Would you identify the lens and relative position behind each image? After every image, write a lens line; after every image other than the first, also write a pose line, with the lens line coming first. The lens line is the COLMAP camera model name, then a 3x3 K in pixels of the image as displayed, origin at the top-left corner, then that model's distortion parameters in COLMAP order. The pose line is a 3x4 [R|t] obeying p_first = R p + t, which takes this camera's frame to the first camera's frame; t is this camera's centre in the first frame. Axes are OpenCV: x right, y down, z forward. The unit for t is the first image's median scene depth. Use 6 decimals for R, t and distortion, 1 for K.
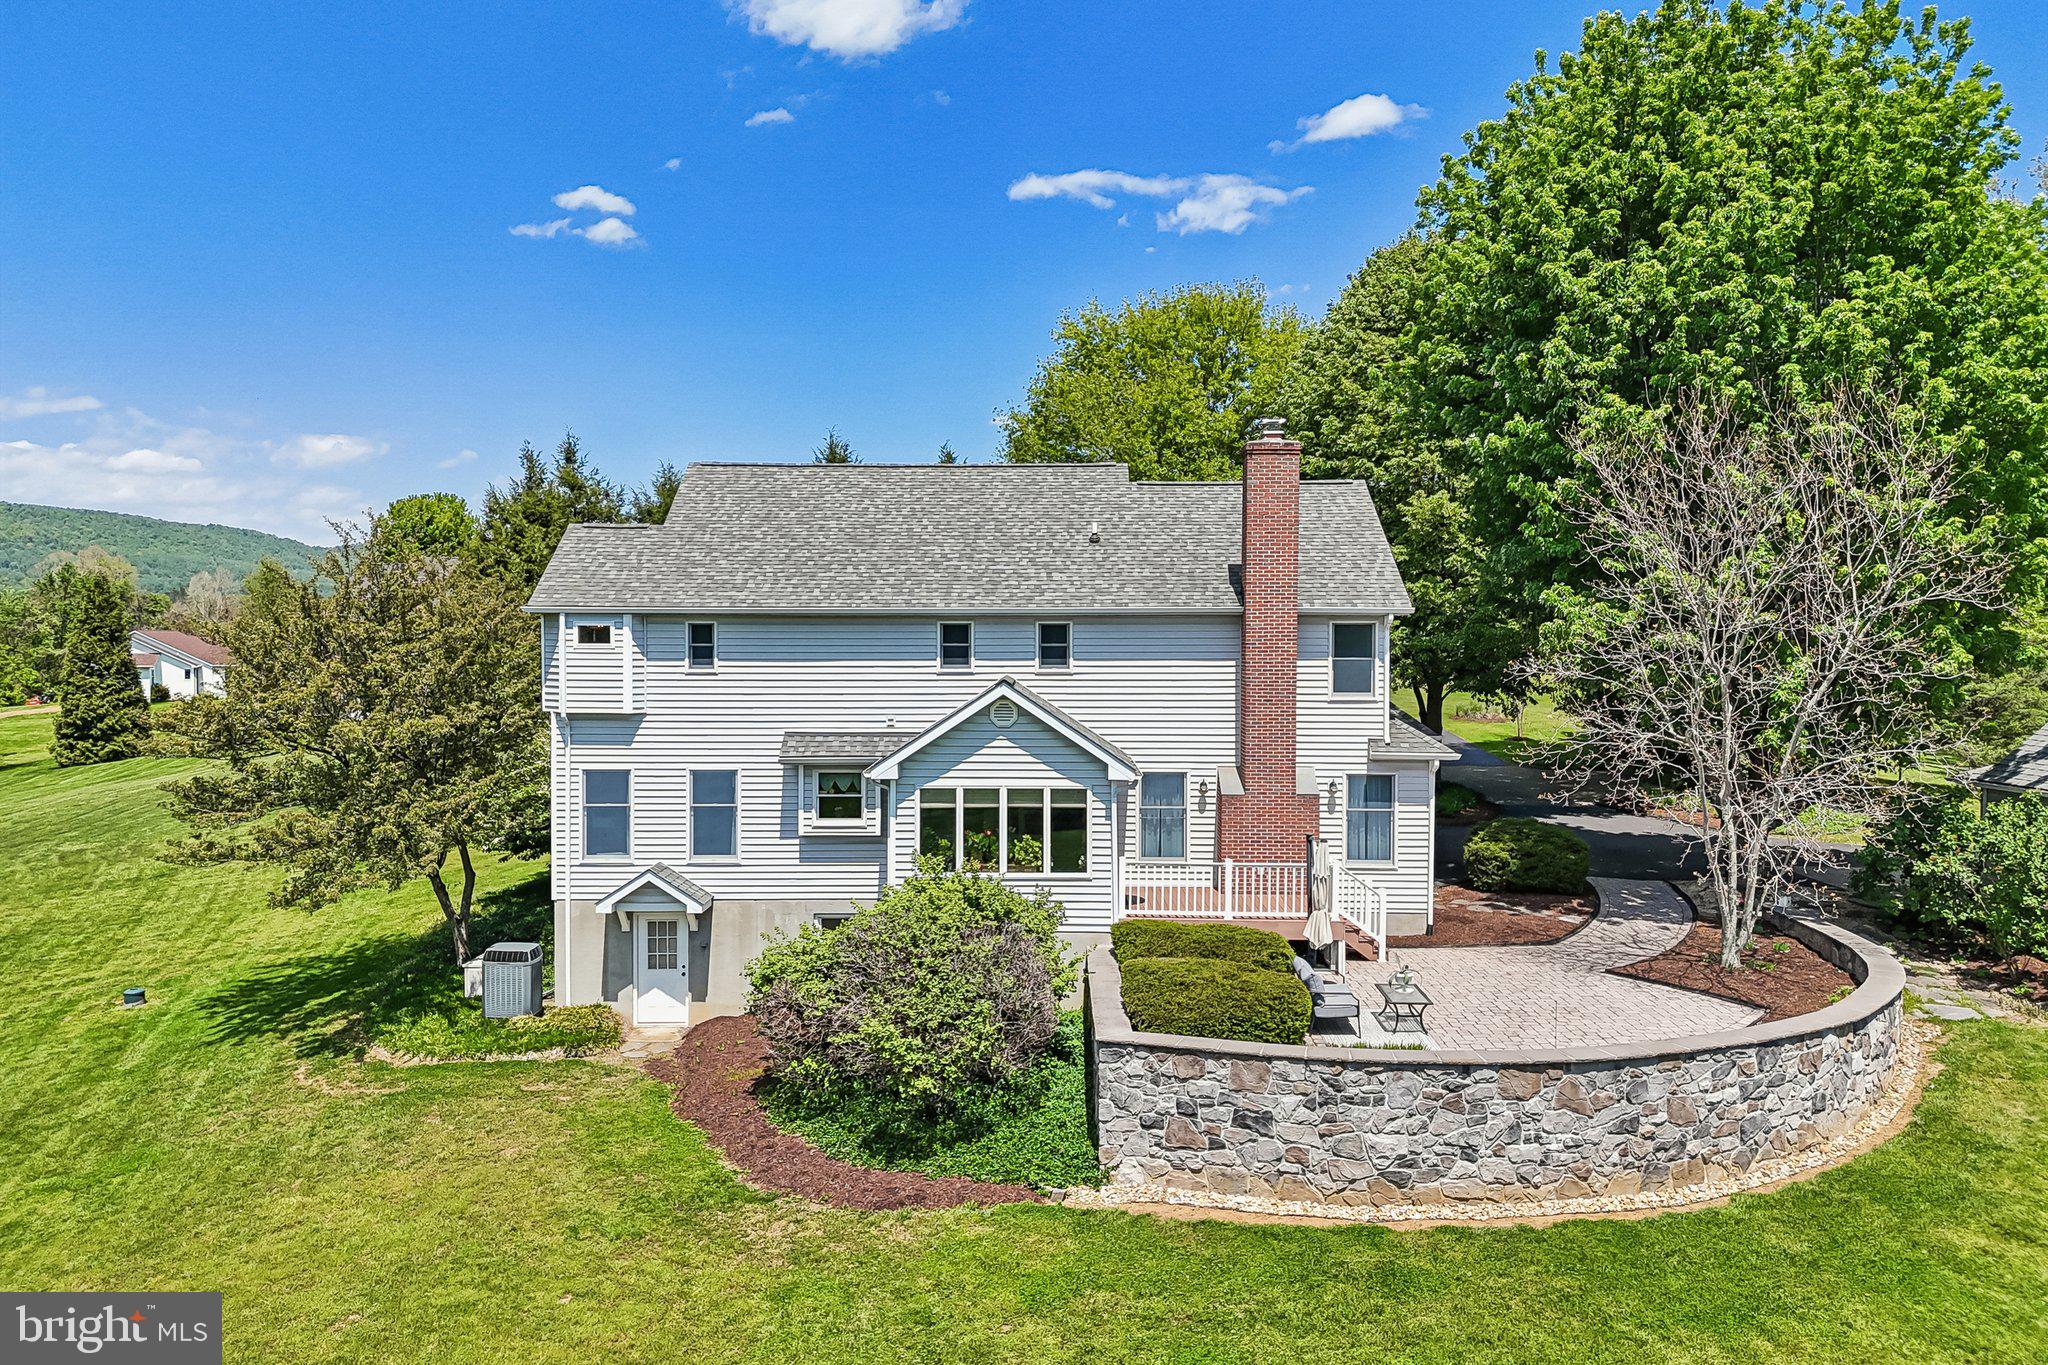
lens RADIAL K [[1490.8, 0, 1035.1], [0, 1490.8, 675.2], [0, 0, 1]] dist [0.029940, -0.001417]
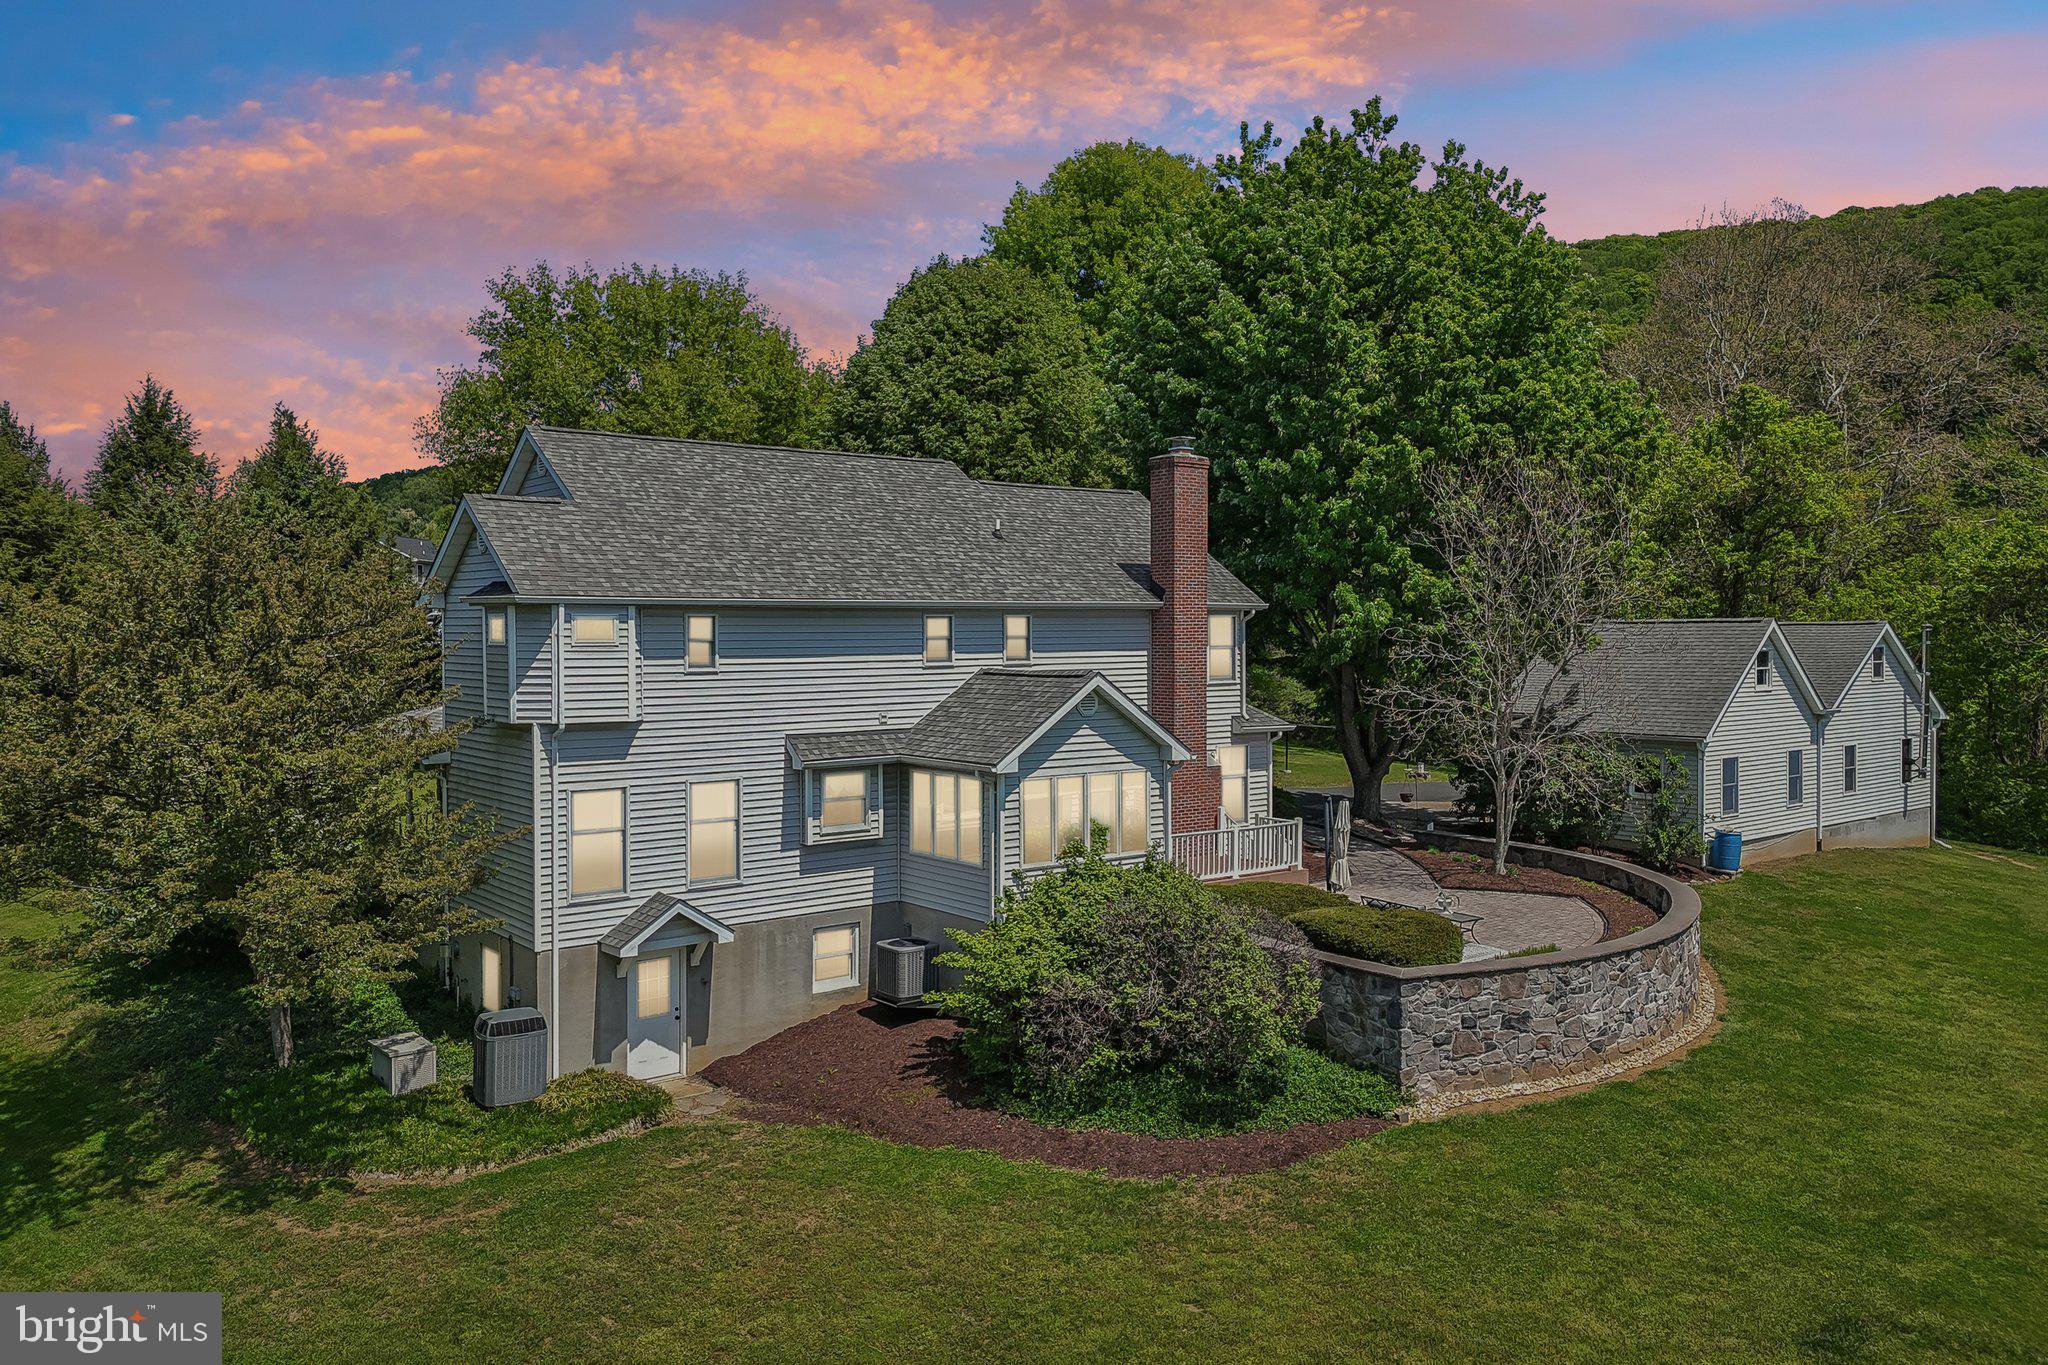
lens RADIAL K [[1490.8, 0, 1035.1], [0, 1490.8, 675.2], [0, 0, 1]] dist [0.029940, -0.001417]
pose [[0.788172, -0.023601, 0.615002, -0.890450], [0.021934, 0.999707, 0.010254, -0.006791], [-0.615064, 0.005408, 0.788459, 0.266699]]
